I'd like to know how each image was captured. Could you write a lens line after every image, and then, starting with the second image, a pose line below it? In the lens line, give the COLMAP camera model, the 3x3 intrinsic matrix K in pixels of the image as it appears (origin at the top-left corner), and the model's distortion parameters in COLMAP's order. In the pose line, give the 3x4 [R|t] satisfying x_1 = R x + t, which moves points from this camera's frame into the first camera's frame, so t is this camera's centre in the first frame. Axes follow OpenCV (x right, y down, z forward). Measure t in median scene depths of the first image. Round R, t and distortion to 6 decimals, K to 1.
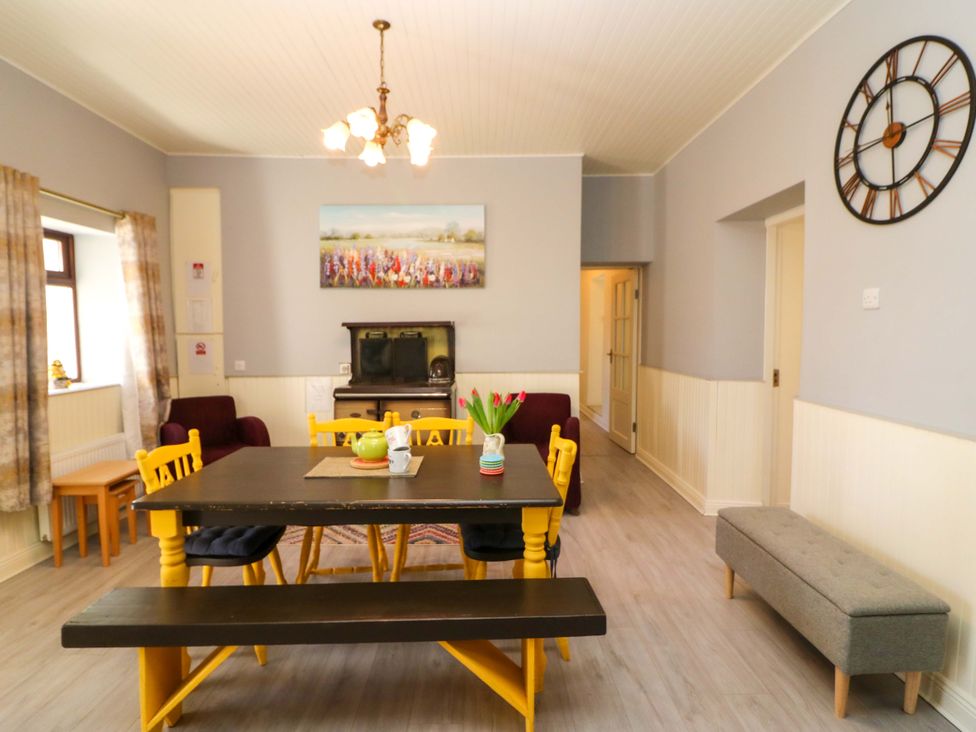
lens RADIAL K [[509.0, 0, 488.1], [0, 509.0, 351.8], [0, 0, 1]] dist [0.002164, -0.014816]
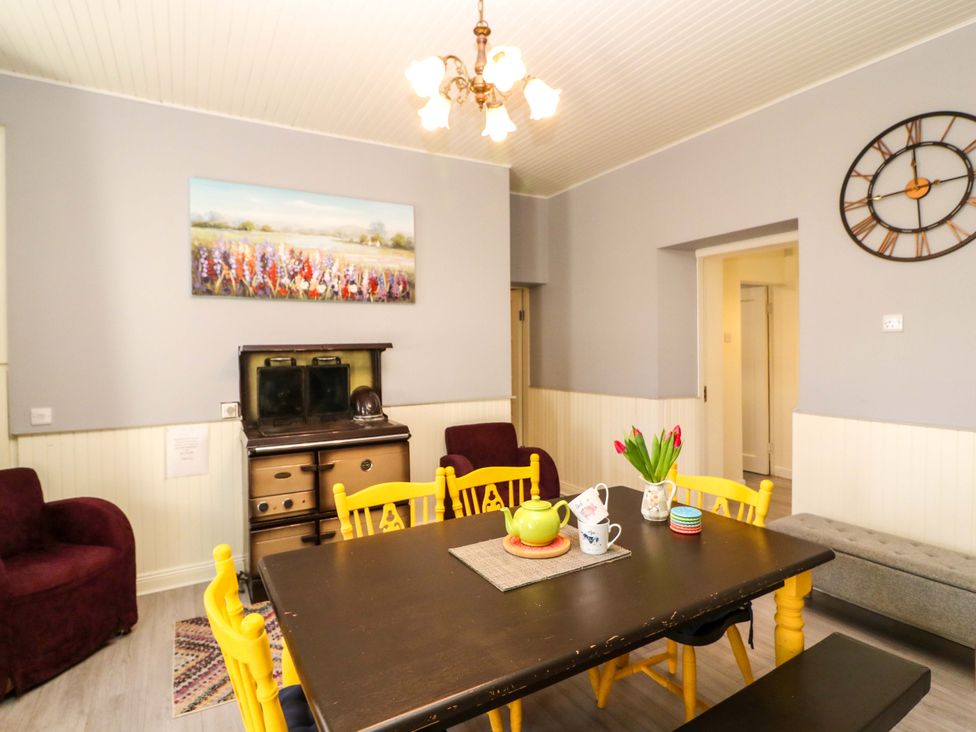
lens RADIAL K [[509.0, 0, 488.1], [0, 509.0, 351.8], [0, 0, 1]] dist [0.002164, -0.014816]
pose [[0.876551, -0.010277, 0.481200, -0.310161], [0.030343, 0.998963, -0.033937, -0.013408], [-0.480352, 0.044348, 0.875954, 0.207749]]
